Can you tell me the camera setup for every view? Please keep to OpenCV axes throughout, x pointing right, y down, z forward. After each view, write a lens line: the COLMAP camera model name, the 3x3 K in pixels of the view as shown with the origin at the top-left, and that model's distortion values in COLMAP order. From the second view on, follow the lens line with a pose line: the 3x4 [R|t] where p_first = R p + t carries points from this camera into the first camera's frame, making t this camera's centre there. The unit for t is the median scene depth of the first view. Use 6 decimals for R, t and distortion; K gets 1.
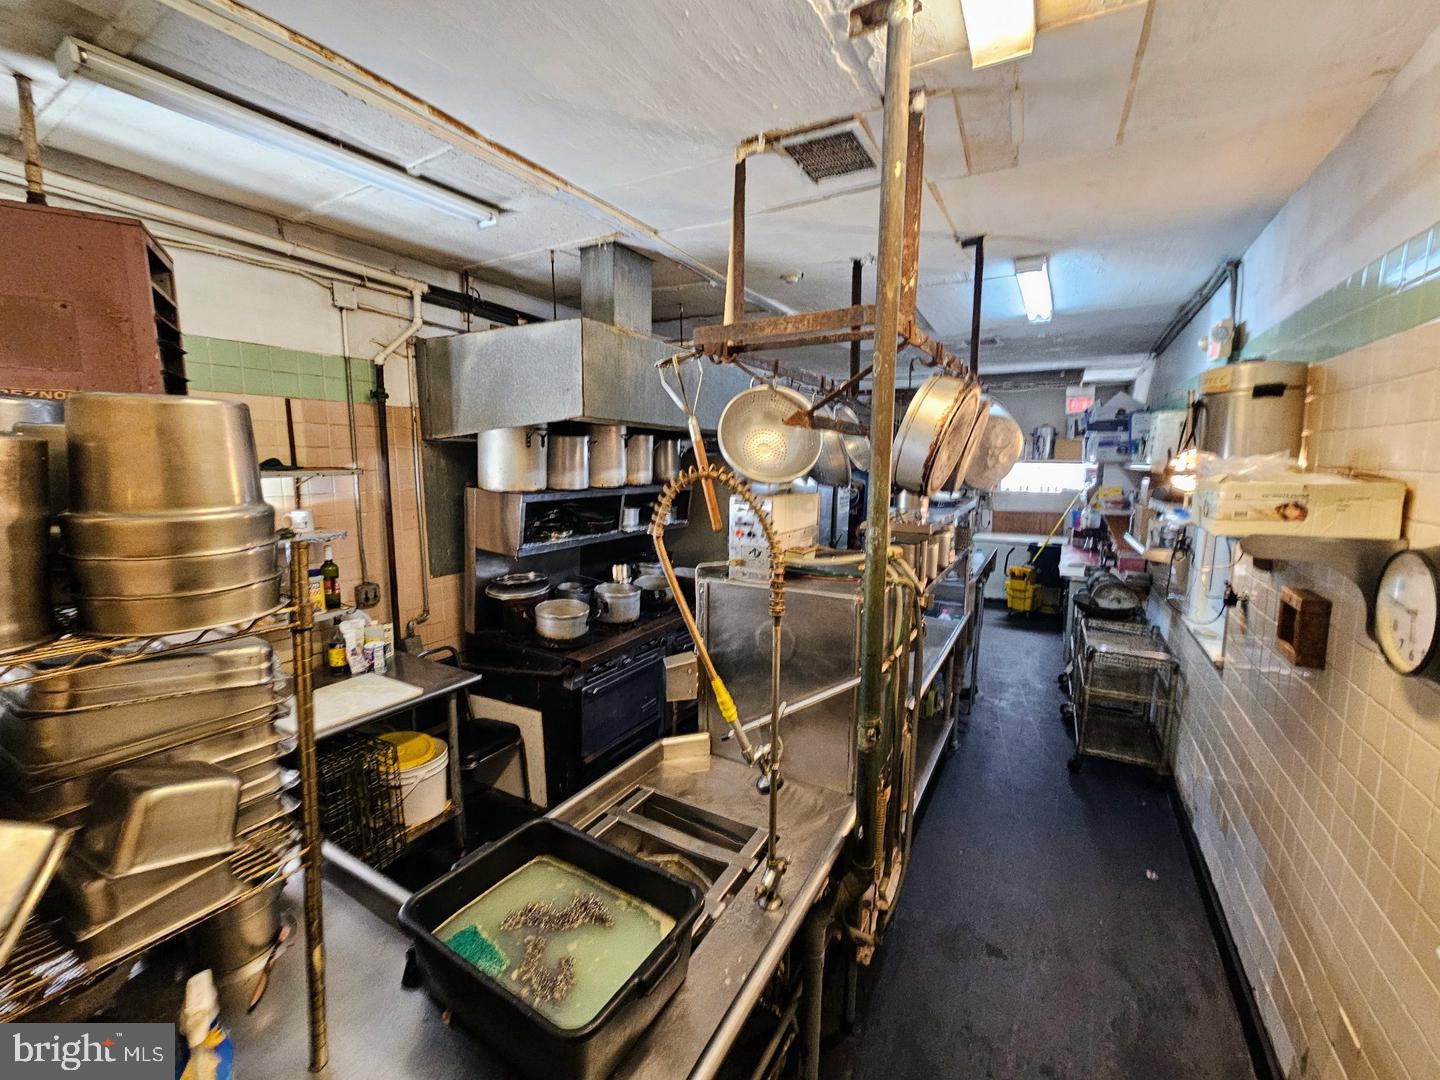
lens RADIAL K [[594.8, 0, 711.0], [0, 594.8, 541.4], [0, 0, 1]] dist [0.008294, -0.000503]
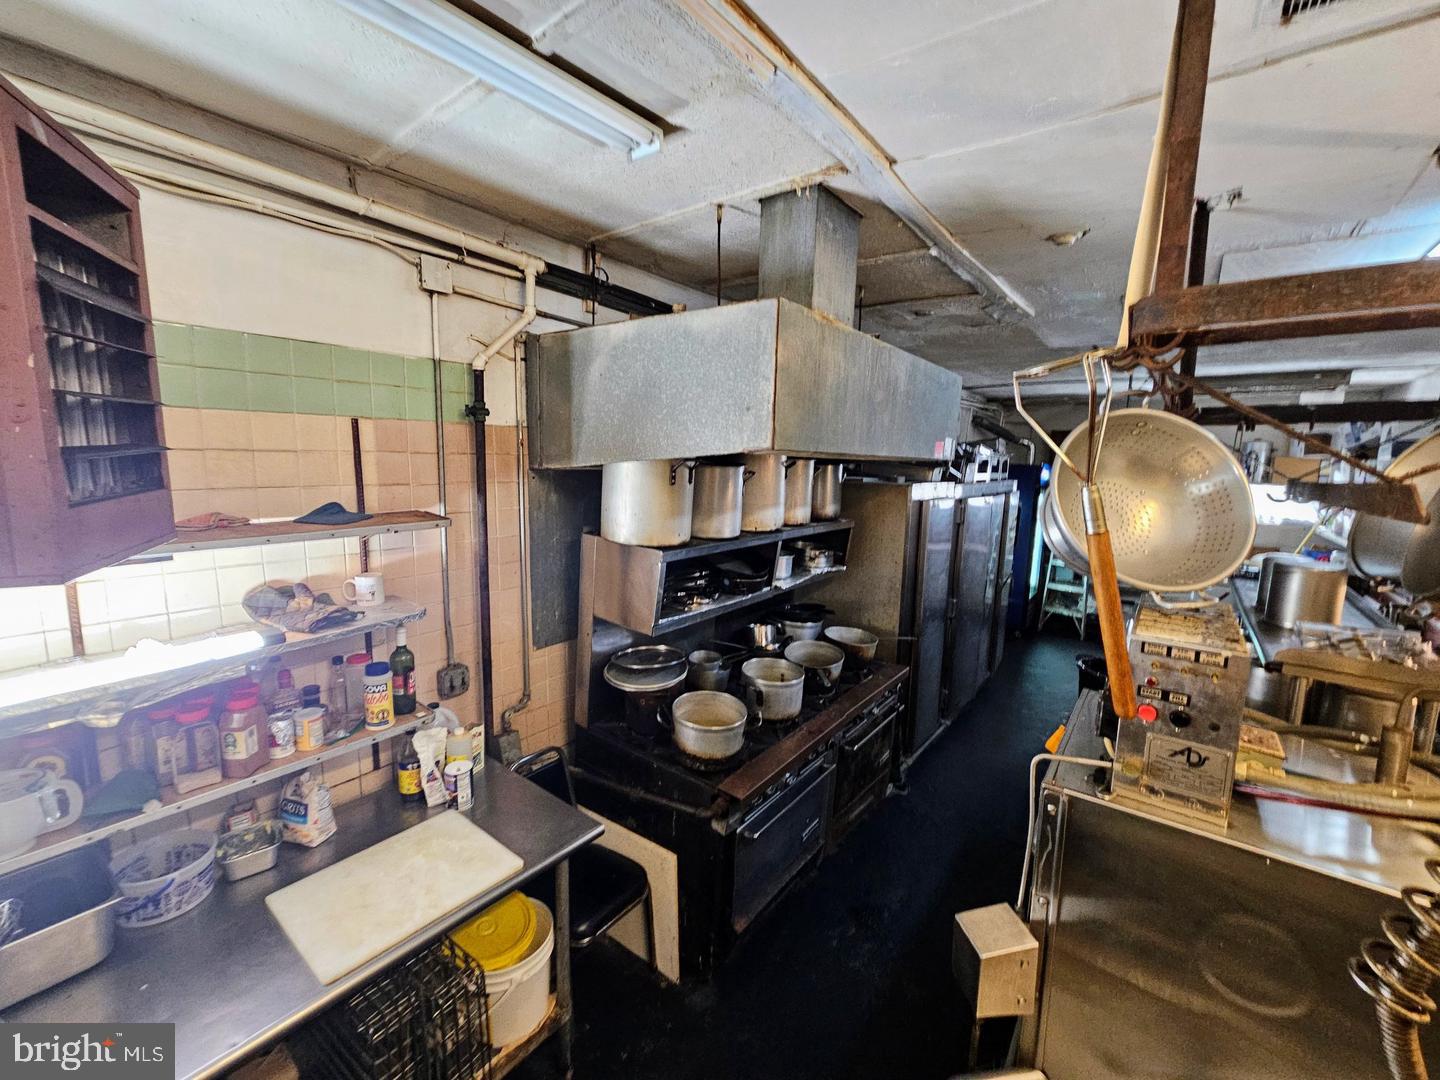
lens RADIAL K [[594.8, 0, 722.3], [0, 594.8, 537.5], [0, 0, 1]] dist [0.008294, -0.000503]
pose [[0.992904, 0.030241, -0.115011, -0.165947], [-0.030932, 0.999513, -0.004228, -0.095428], [0.114827, 0.007756, 0.993355, 0.304198]]
